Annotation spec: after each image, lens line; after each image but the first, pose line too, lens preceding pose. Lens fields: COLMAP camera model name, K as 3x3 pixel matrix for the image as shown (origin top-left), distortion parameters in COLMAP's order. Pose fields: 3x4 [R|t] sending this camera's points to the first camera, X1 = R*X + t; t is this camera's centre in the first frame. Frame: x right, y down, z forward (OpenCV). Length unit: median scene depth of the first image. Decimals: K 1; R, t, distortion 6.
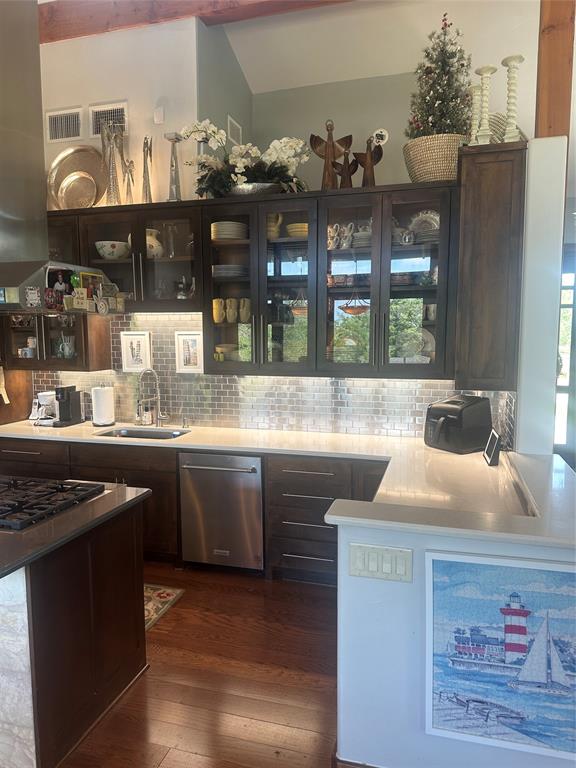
lens RADIAL K [[544.4, 0, 286.3], [0, 544.4, 386.8], [0, 0, 1]] dist [0.078612, -0.102705]
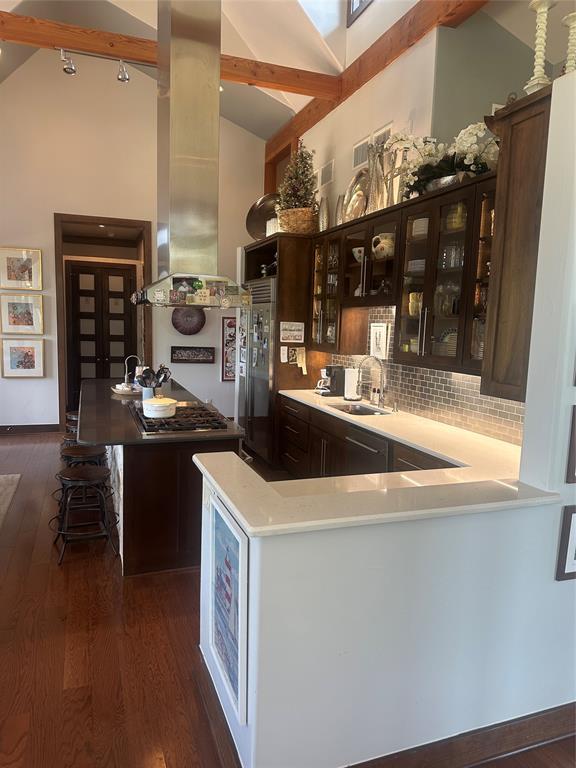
lens RADIAL K [[544.4, 0, 286.3], [0, 544.4, 386.8], [0, 0, 1]] dist [0.078612, -0.102705]
pose [[0.596910, 0.115755, -0.793914, 0.562507], [-0.111355, 0.991913, 0.060901, -0.017141], [0.794543, 0.052054, 0.604973, 0.161527]]
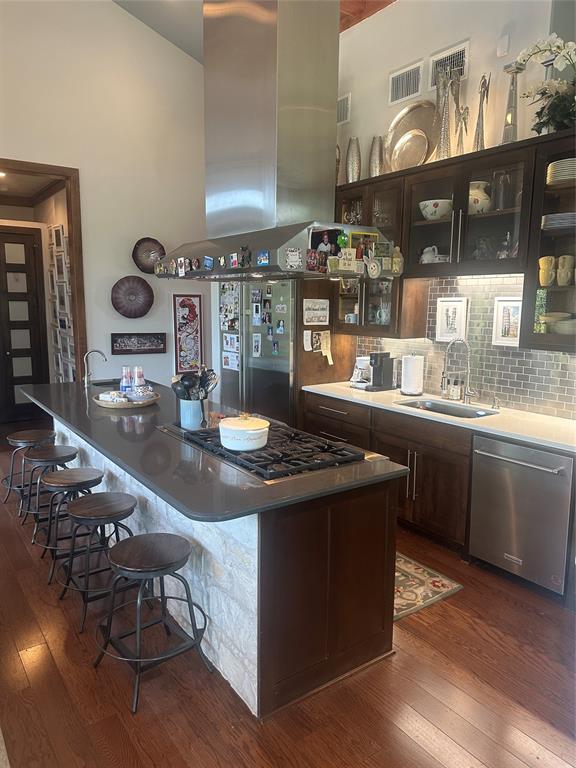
lens RADIAL K [[547.8, 0, 277.1], [0, 547.8, 386.1], [0, 0, 1]] dist [0.078742, -0.103579]
pose [[0.780970, 0.105126, -0.615658, 0.085243], [-0.074296, 0.994371, 0.075547, -0.001429], [0.620134, -0.013259, 0.784384, 0.089947]]
